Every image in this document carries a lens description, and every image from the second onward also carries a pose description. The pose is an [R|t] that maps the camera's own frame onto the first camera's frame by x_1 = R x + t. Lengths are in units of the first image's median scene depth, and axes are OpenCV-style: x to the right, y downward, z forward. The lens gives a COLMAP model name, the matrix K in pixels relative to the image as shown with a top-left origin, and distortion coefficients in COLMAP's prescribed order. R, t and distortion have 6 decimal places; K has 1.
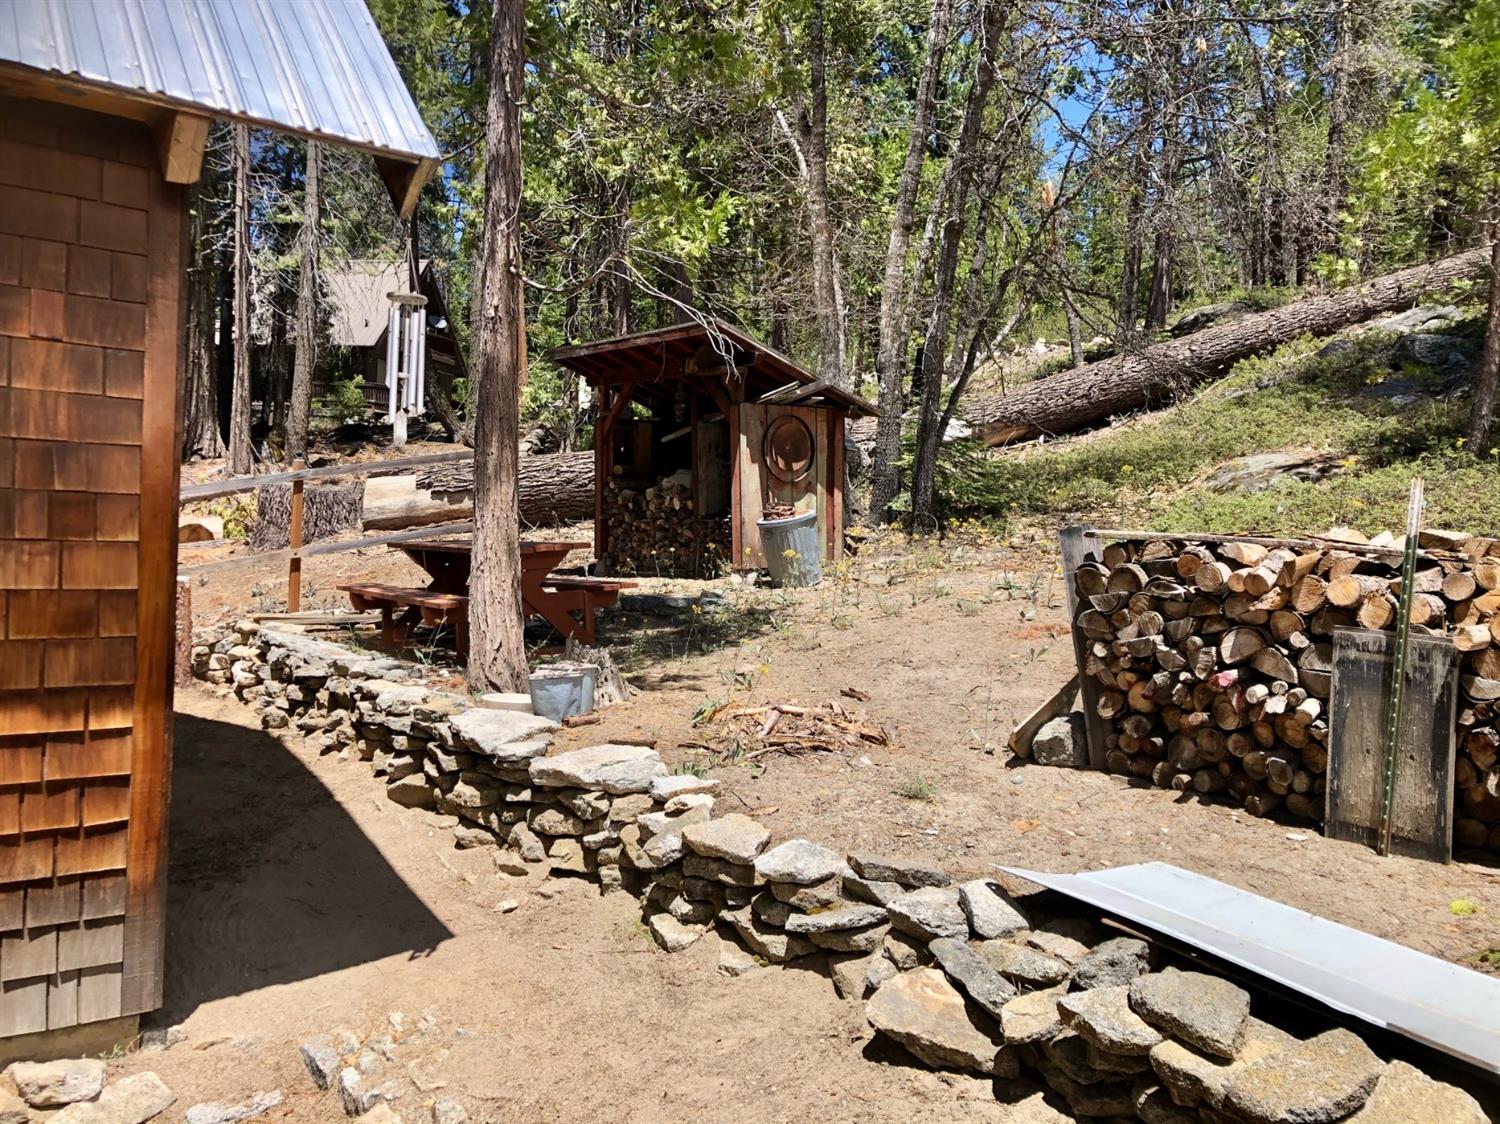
lens RADIAL K [[1213.3, 0, 751.2], [0, 1213.3, 557.0], [0, 0, 1]] dist [0.040754, 0.013771]
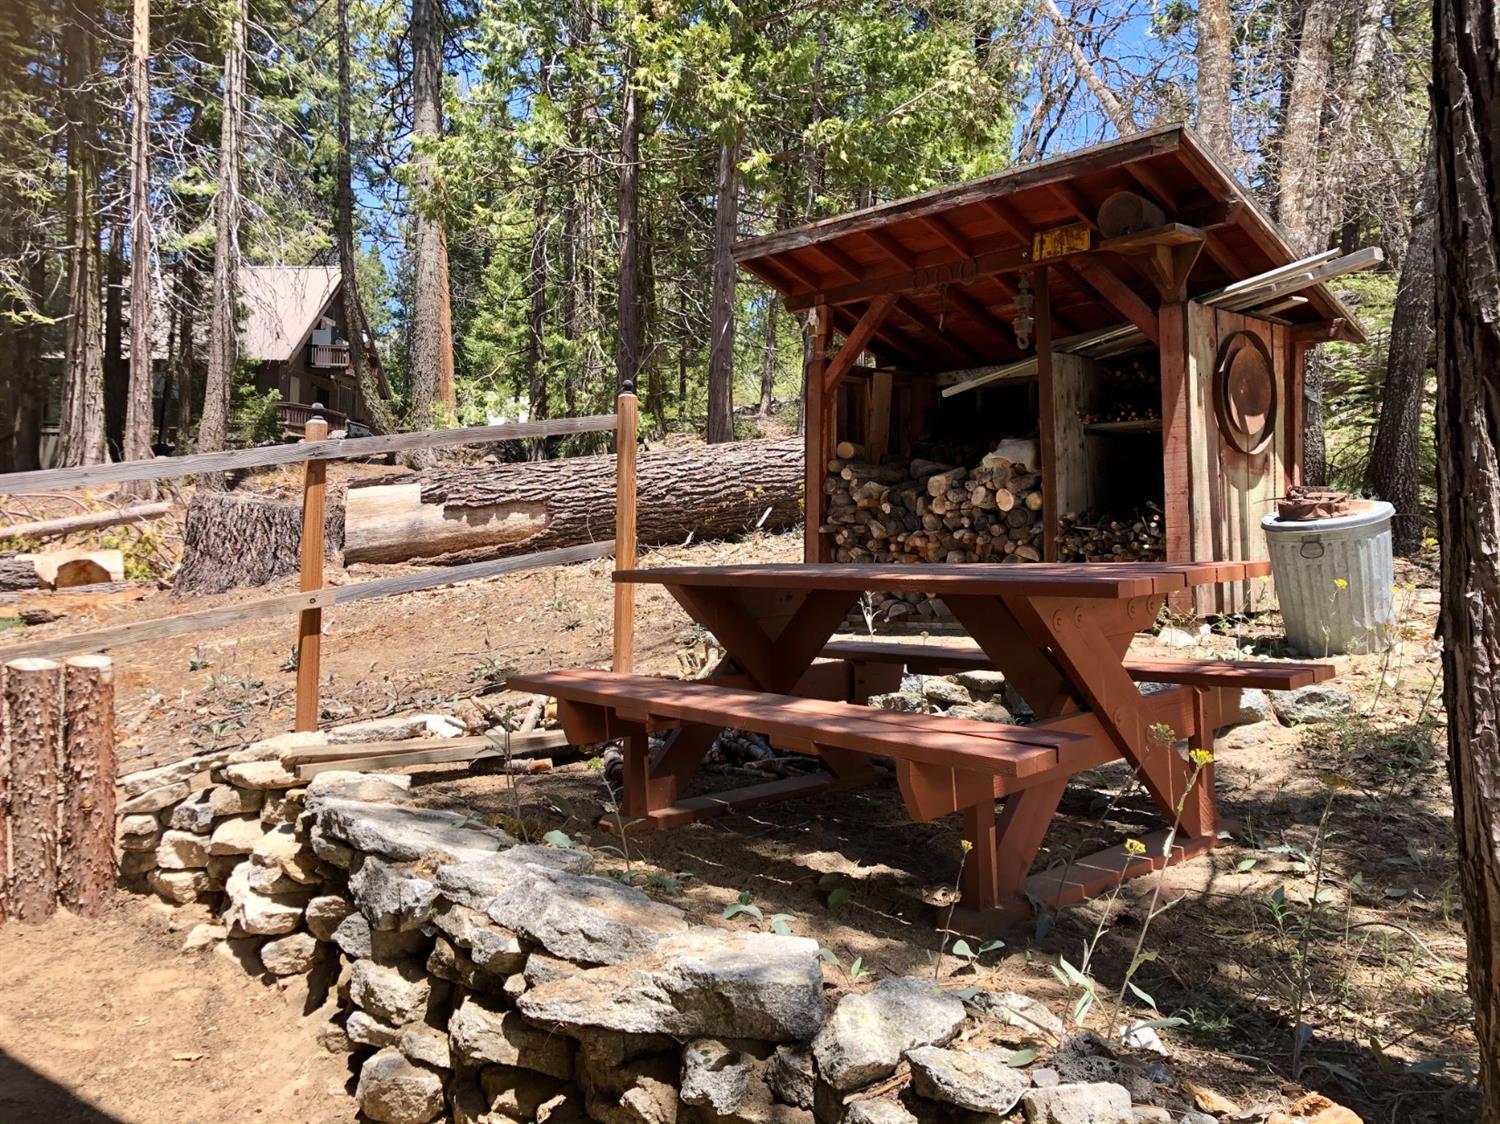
lens RADIAL K [[1213.3, 0, 747.5], [0, 1213.3, 563.9], [0, 0, 1]] dist [0.040754, 0.013771]
pose [[0.996807, -0.012059, 0.078936, -0.206819], [0.014090, 0.999582, -0.025235, -0.002192], [-0.078598, 0.026267, 0.996560, 0.422088]]
